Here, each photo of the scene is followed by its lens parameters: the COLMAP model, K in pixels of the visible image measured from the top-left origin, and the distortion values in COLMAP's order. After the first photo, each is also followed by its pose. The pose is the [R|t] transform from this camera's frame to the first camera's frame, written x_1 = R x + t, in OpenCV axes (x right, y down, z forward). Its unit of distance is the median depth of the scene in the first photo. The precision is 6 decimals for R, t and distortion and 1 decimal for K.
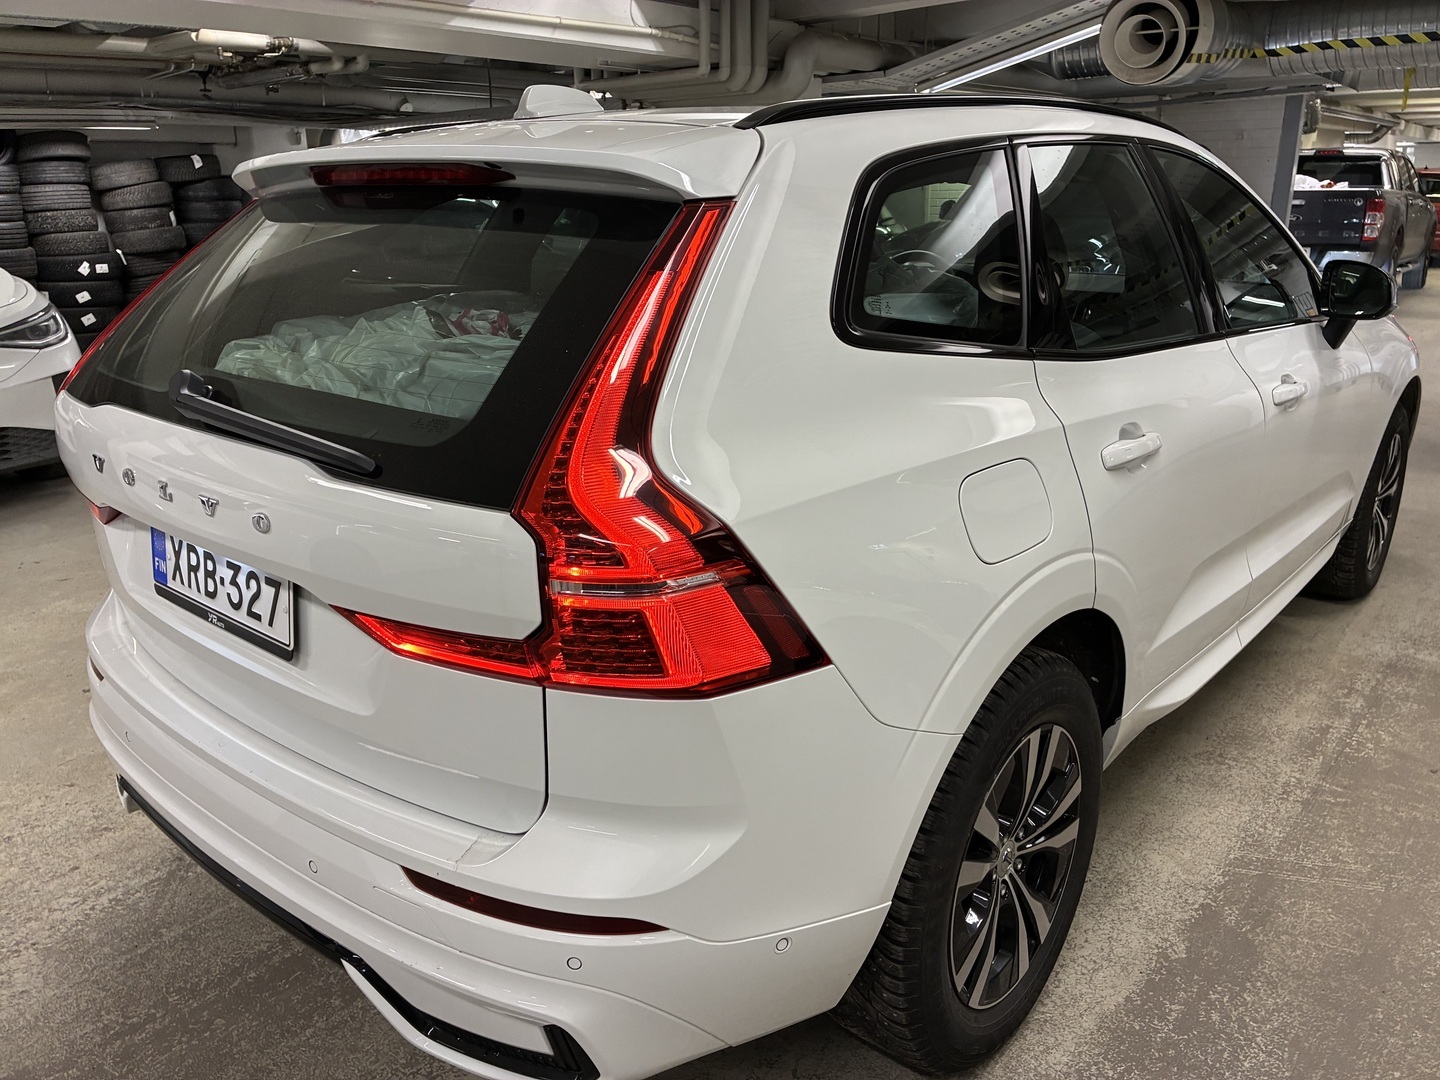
lens RADIAL K [[1158.0, 0, 715.8], [0, 1158.0, 540.2], [0, 0, 1]] dist [-0.008644, -0.017455]
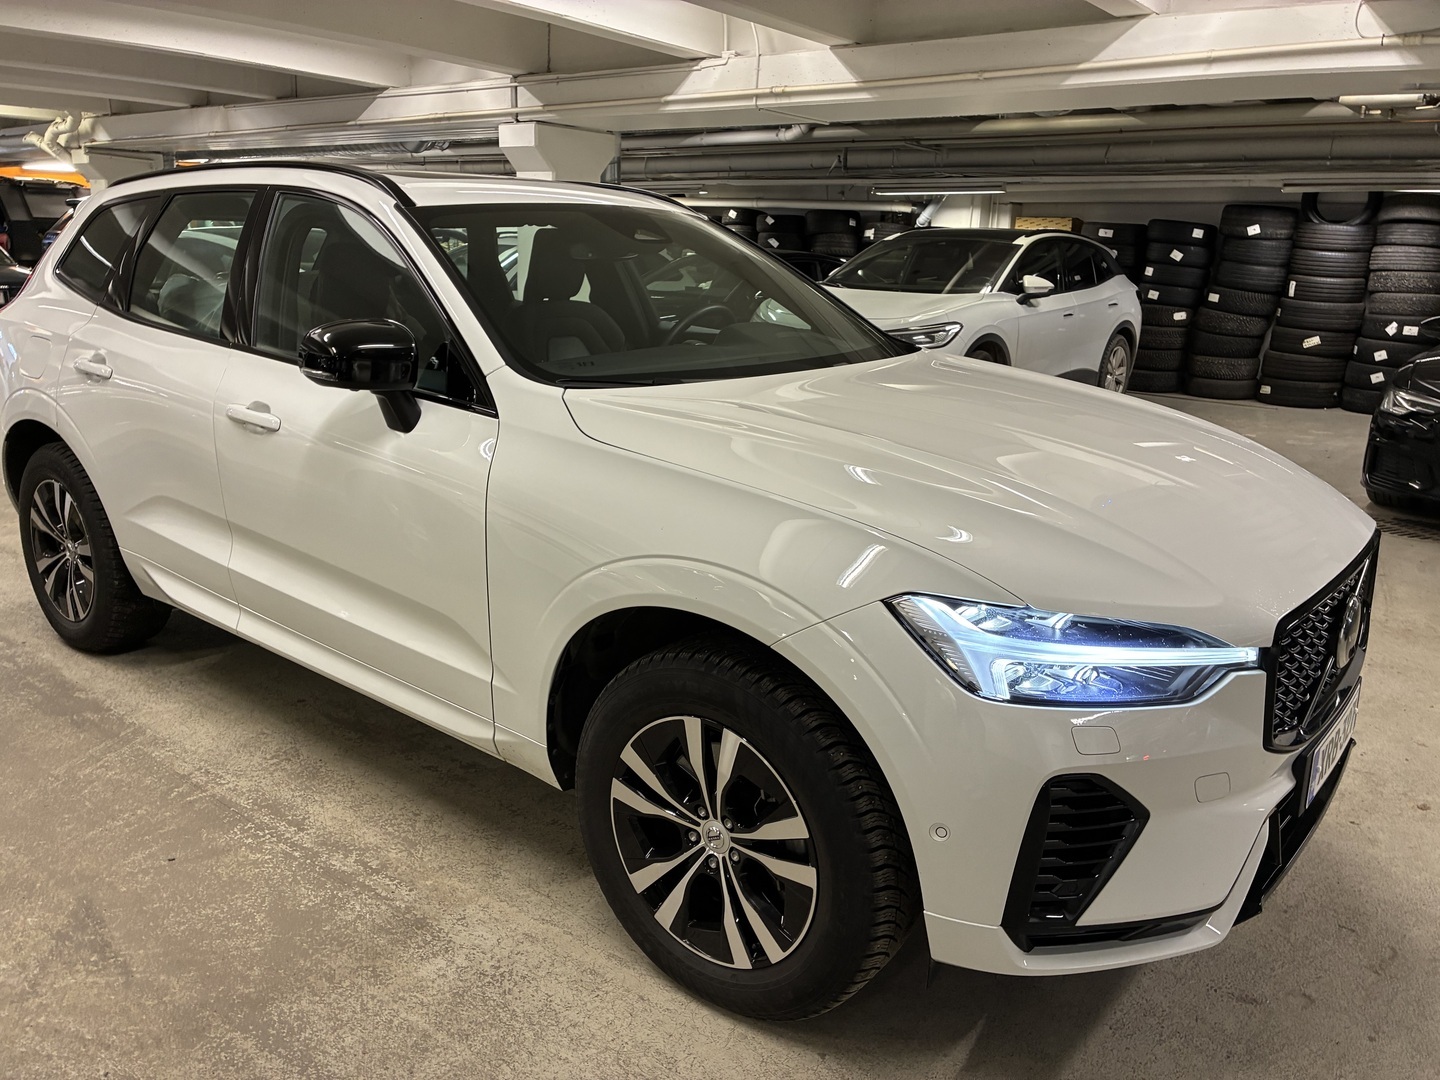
lens RADIAL K [[1158.0, 0, 715.8], [0, 1158.0, 540.2], [0, 0, 1]] dist [-0.008644, -0.017455]
pose [[-0.008489, 0.261355, -0.965205, 0.733584], [-0.318038, 0.914414, 0.250399, -0.200622], [0.948040, 0.309098, 0.075359, 0.645941]]
